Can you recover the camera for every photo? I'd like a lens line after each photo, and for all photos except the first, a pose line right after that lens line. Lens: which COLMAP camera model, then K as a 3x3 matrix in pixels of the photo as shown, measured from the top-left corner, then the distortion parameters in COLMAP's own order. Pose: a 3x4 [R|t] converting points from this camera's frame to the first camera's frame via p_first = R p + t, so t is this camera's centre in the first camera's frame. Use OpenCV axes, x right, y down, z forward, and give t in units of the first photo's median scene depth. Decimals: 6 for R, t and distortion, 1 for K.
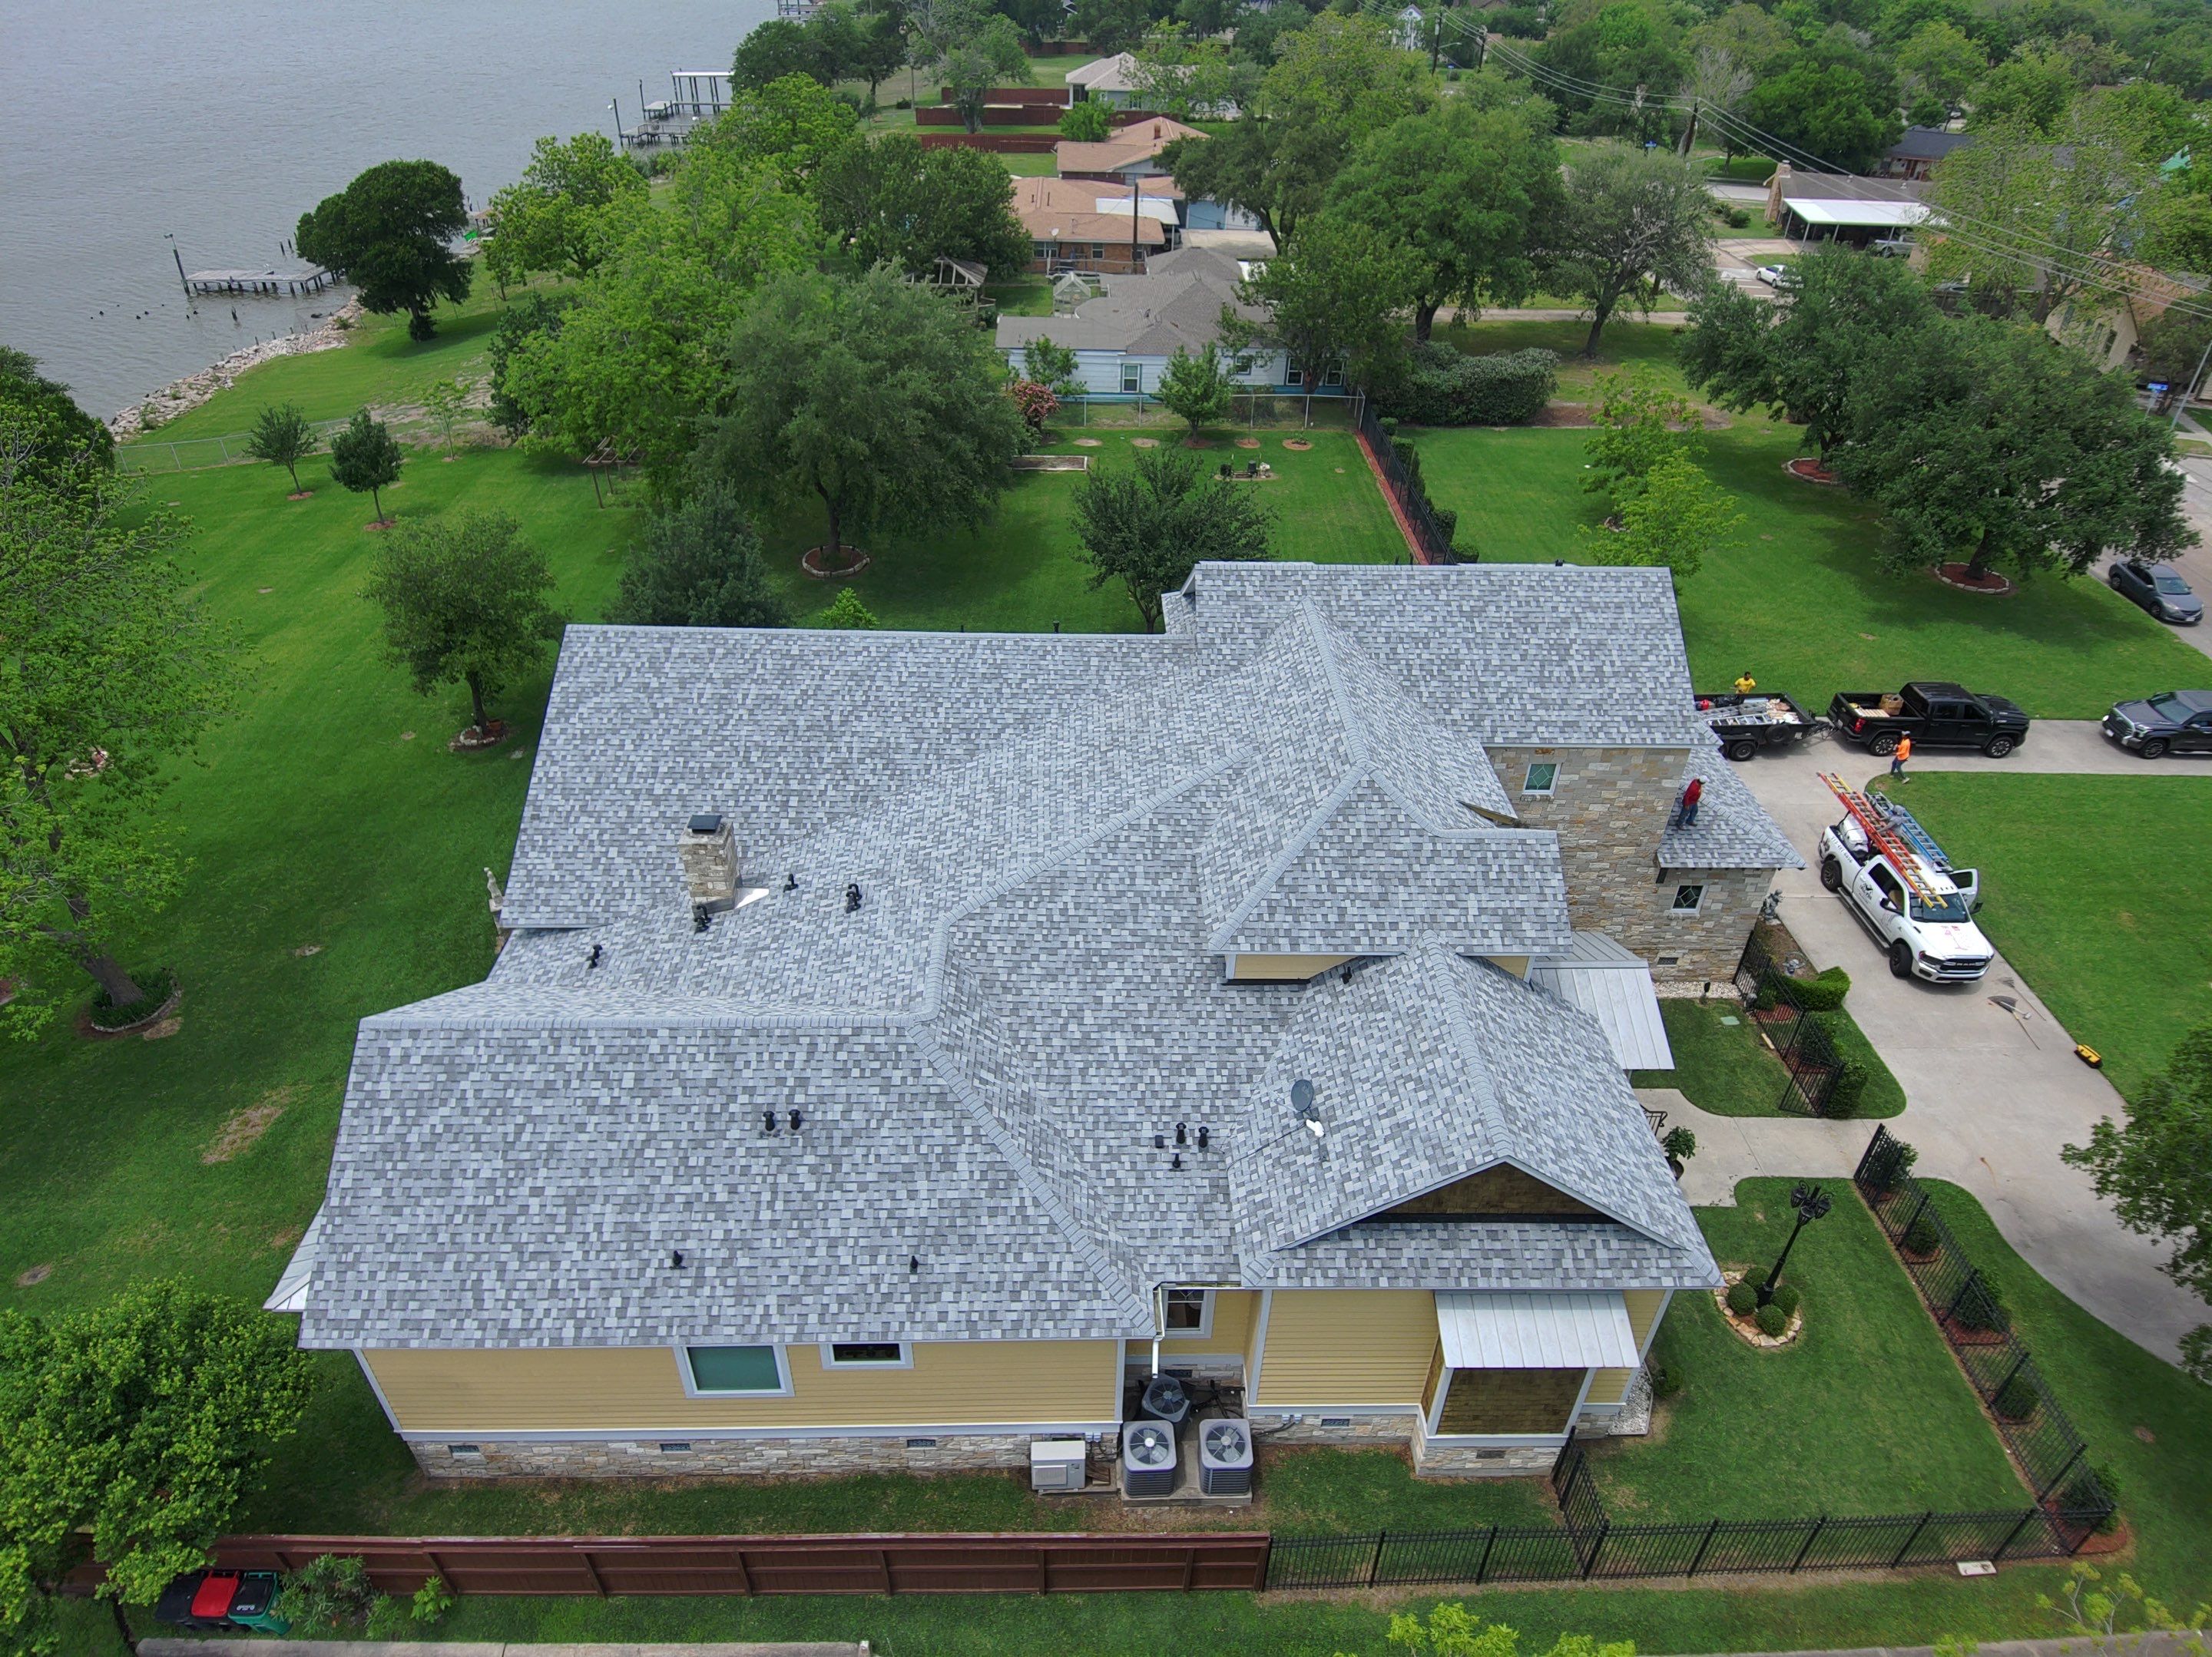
lens RADIAL K [[1304.6, 0, 1117.6], [0, 1304.6, 828.1], [0, 0, 1]] dist [0.065198, -0.082002]
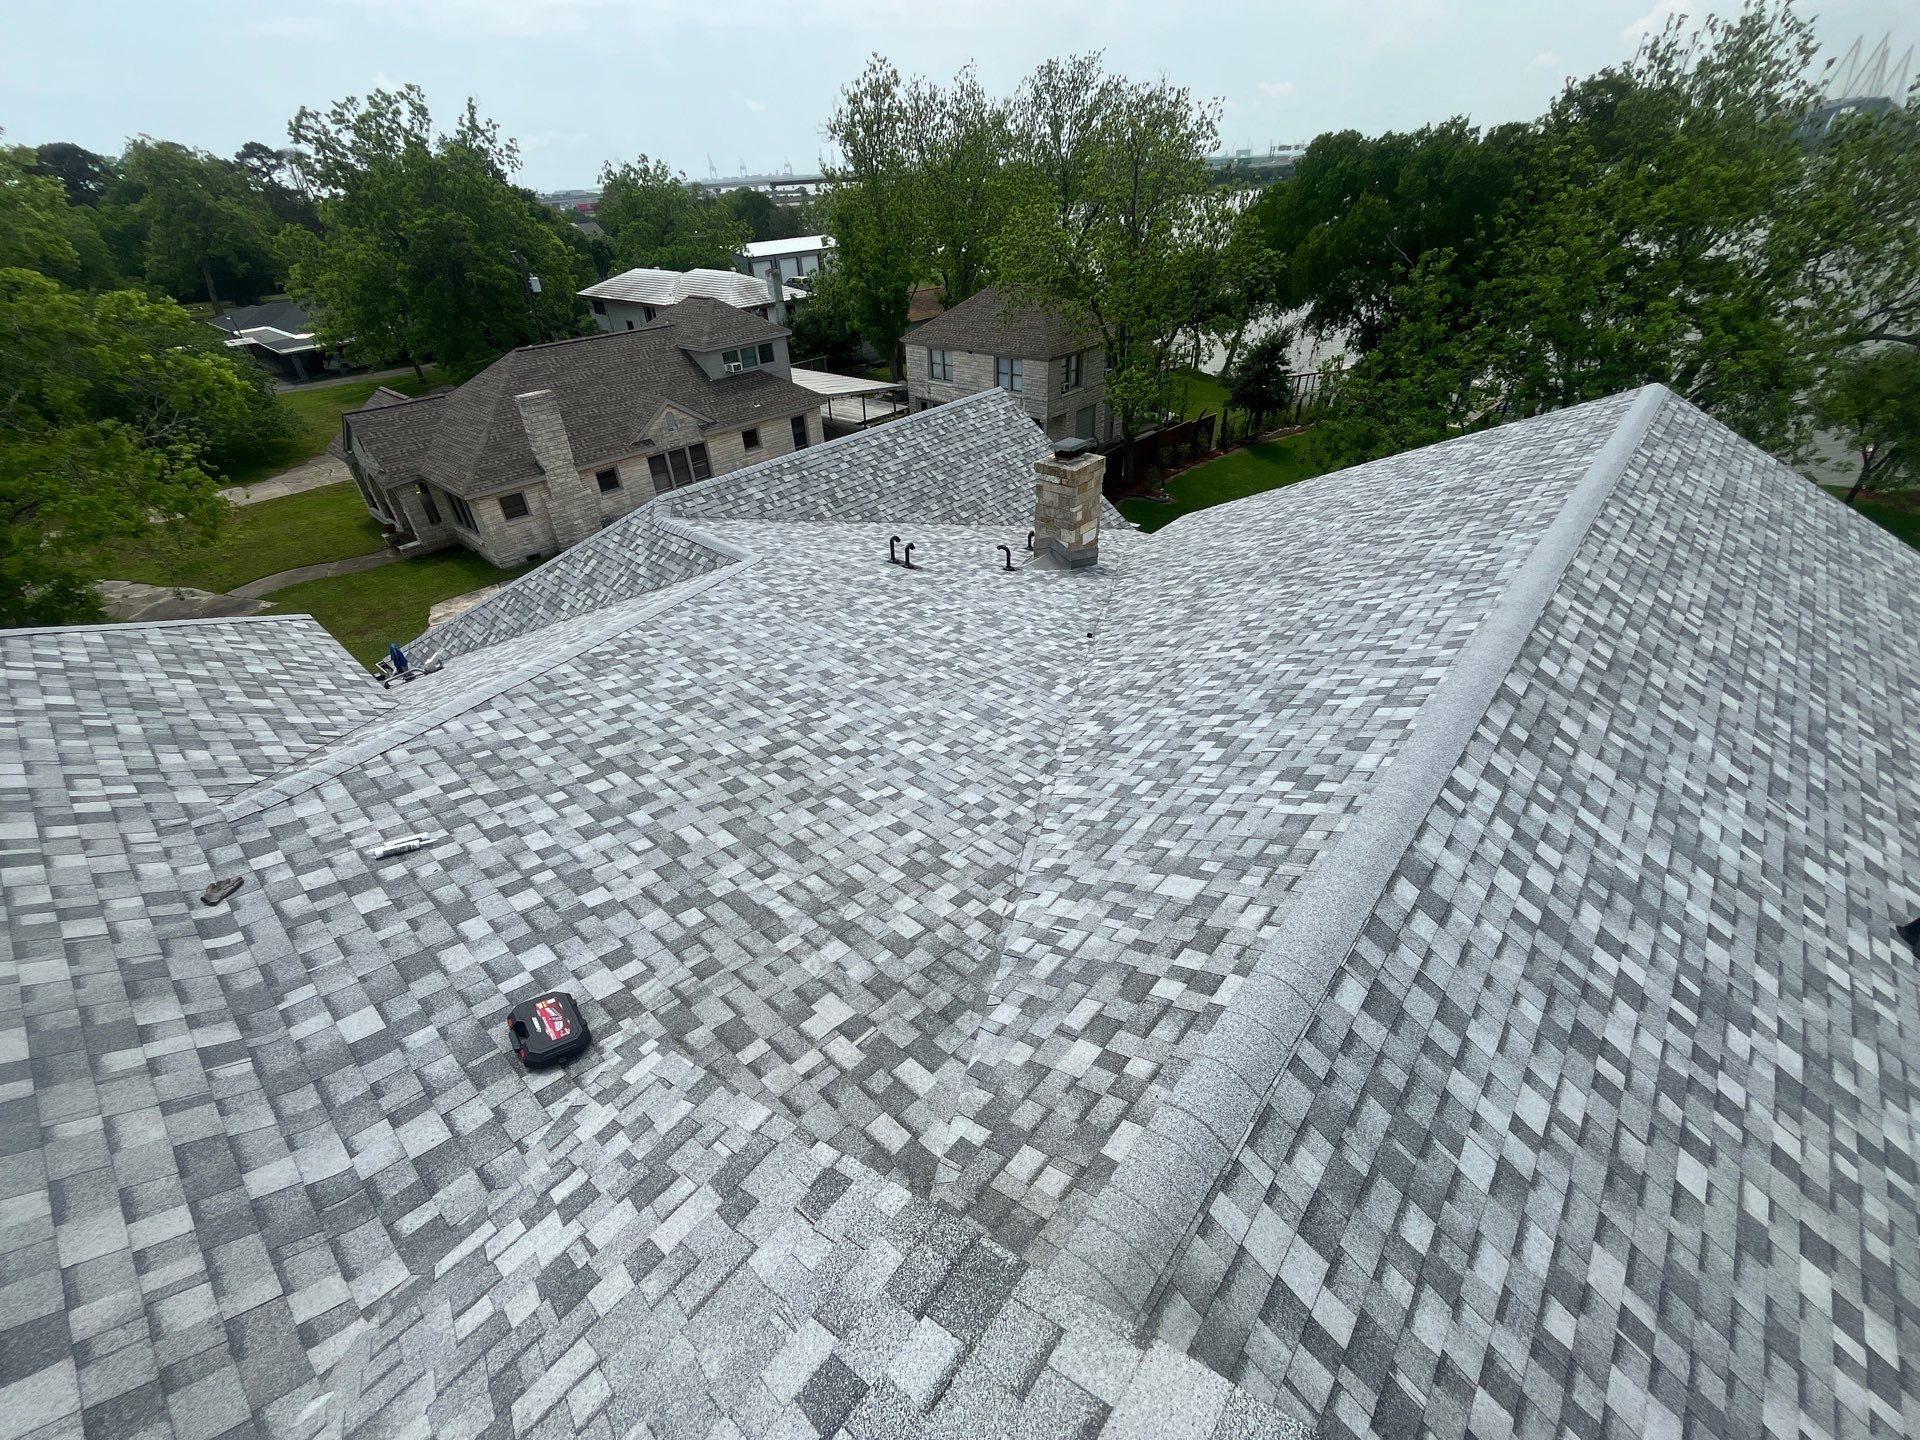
lens RADIAL K [[781.5, 0, 954.6], [0, 781.5, 715.9], [0, 0, 1]] dist [-0.005534, 0.001066]
pose [[-0.683634, 0.417145, -0.598861, 0.100686], [-0.400914, 0.471014, 0.785757, -0.301409], [0.609846, 0.777262, -0.154762, 1.268937]]
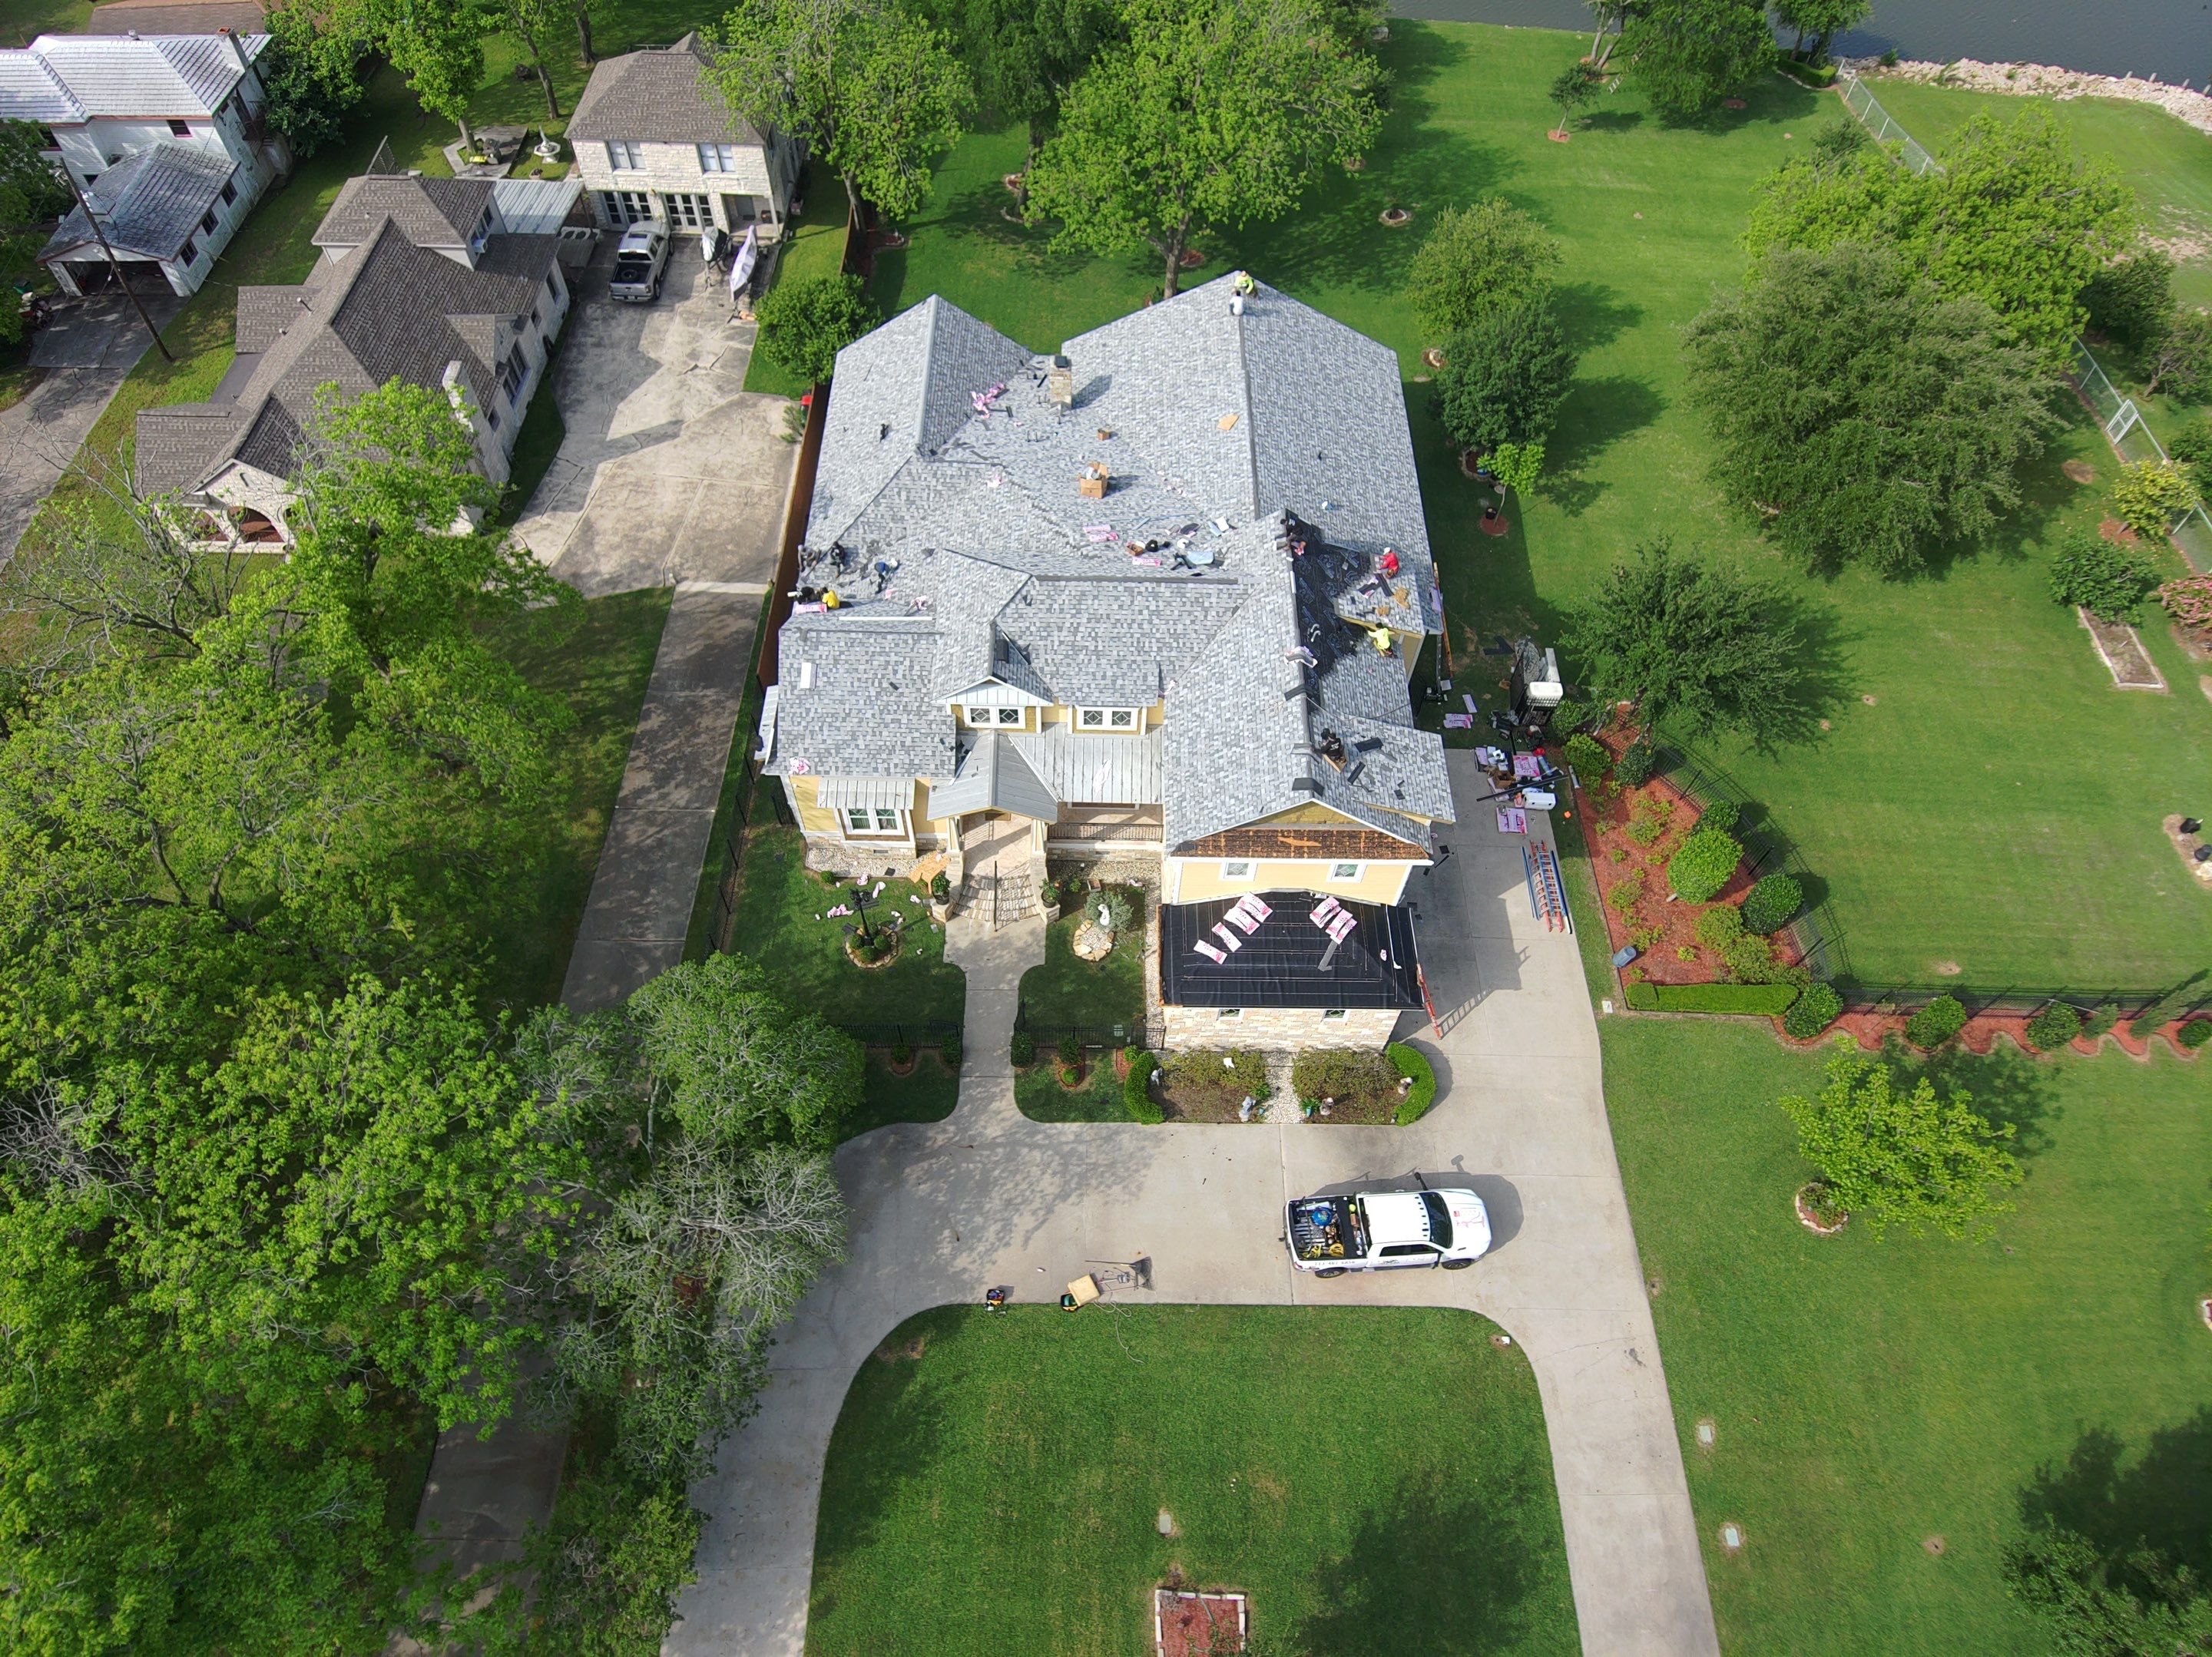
lens RADIAL K [[1307.6, 0, 1105.7], [0, 1307.6, 826.7], [0, 0, 1]] dist [0.067048, -0.089498]
pose [[-0.030748, 0.818481, -0.573711, 1.444137], [-0.592486, 0.447345, 0.669957, -1.109522], [0.804993, 0.360516, 0.471184, 0.438149]]
